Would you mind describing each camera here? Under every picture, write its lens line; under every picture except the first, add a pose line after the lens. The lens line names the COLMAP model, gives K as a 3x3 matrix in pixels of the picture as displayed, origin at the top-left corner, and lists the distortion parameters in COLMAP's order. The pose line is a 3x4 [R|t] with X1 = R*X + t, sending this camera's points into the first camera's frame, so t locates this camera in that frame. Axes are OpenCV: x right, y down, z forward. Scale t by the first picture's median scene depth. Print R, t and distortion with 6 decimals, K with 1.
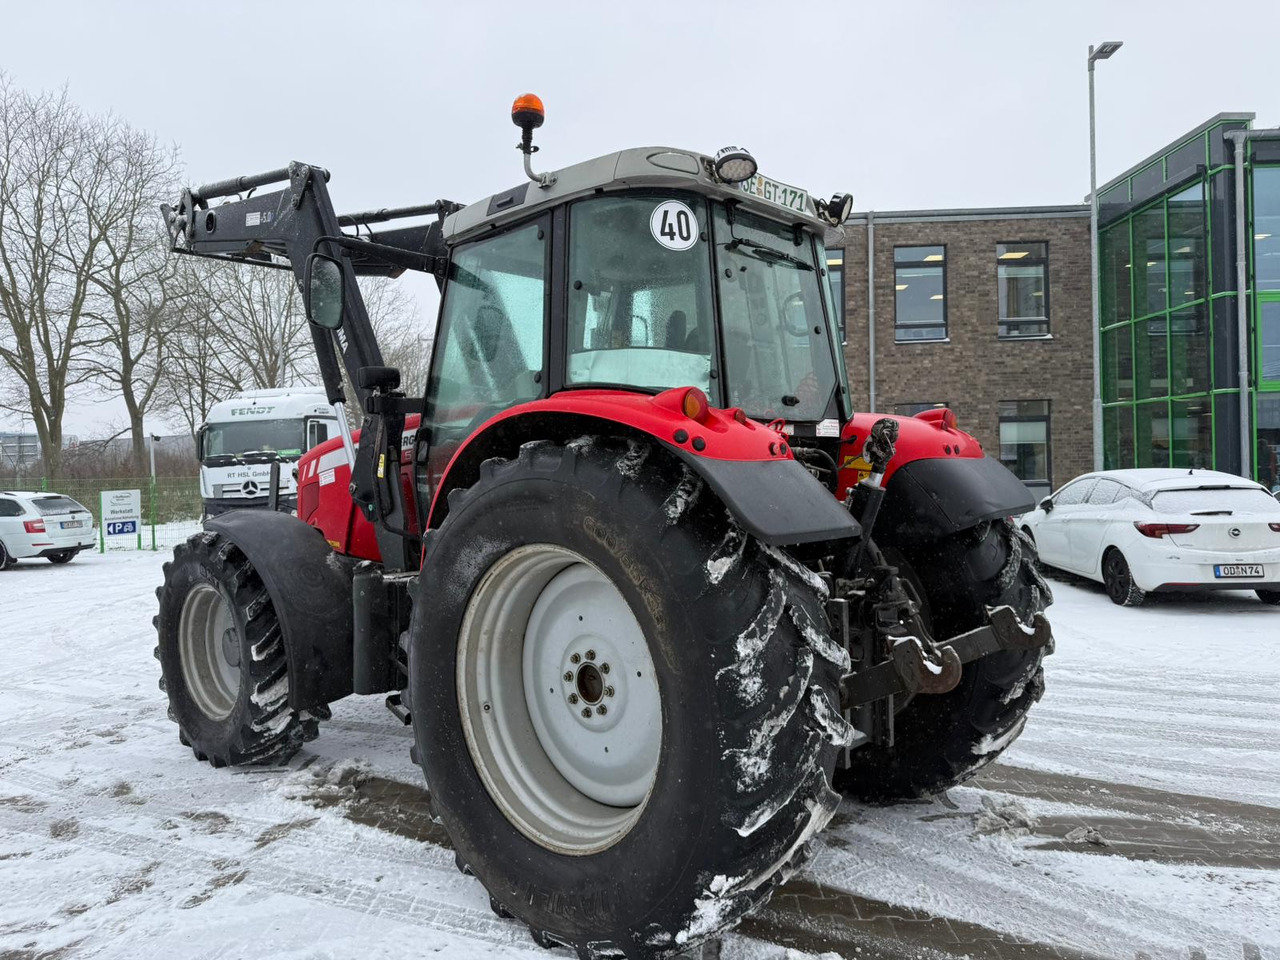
lens RADIAL K [[860.8, 0, 639.4], [0, 860.8, 462.3], [0, 0, 1]] dist [0.078043, -0.000993]
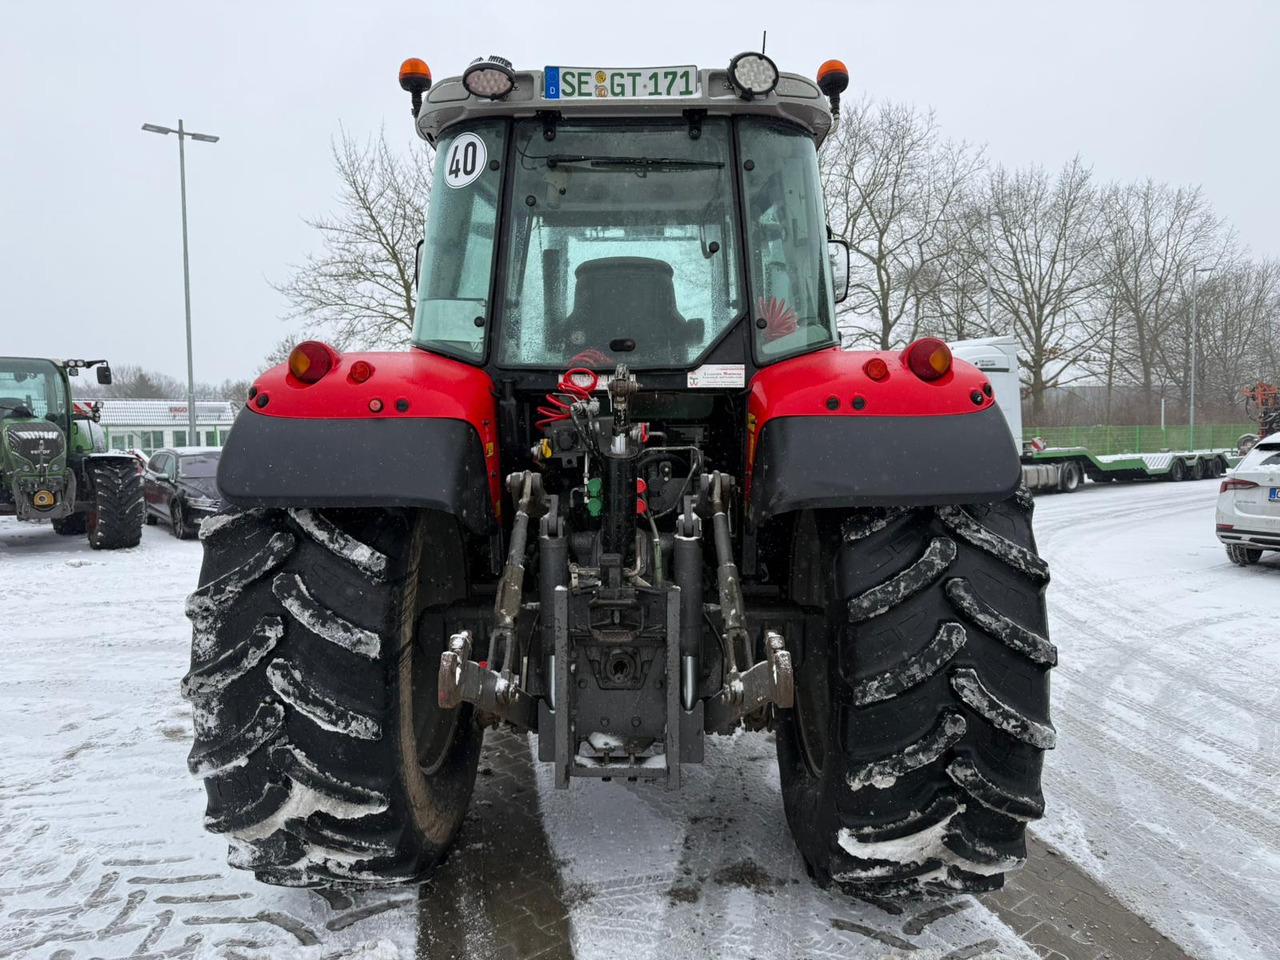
lens RADIAL K [[905.9, 0, 649.5], [0, 905.9, 477.0], [0, 0, 1]] dist [0.006742, -0.008734]
pose [[0.673197, 0.054021, -0.737487, 0.867011], [-0.006026, 0.997696, 0.067581, -0.005755], [0.739438, -0.041052, 0.671971, 0.472464]]
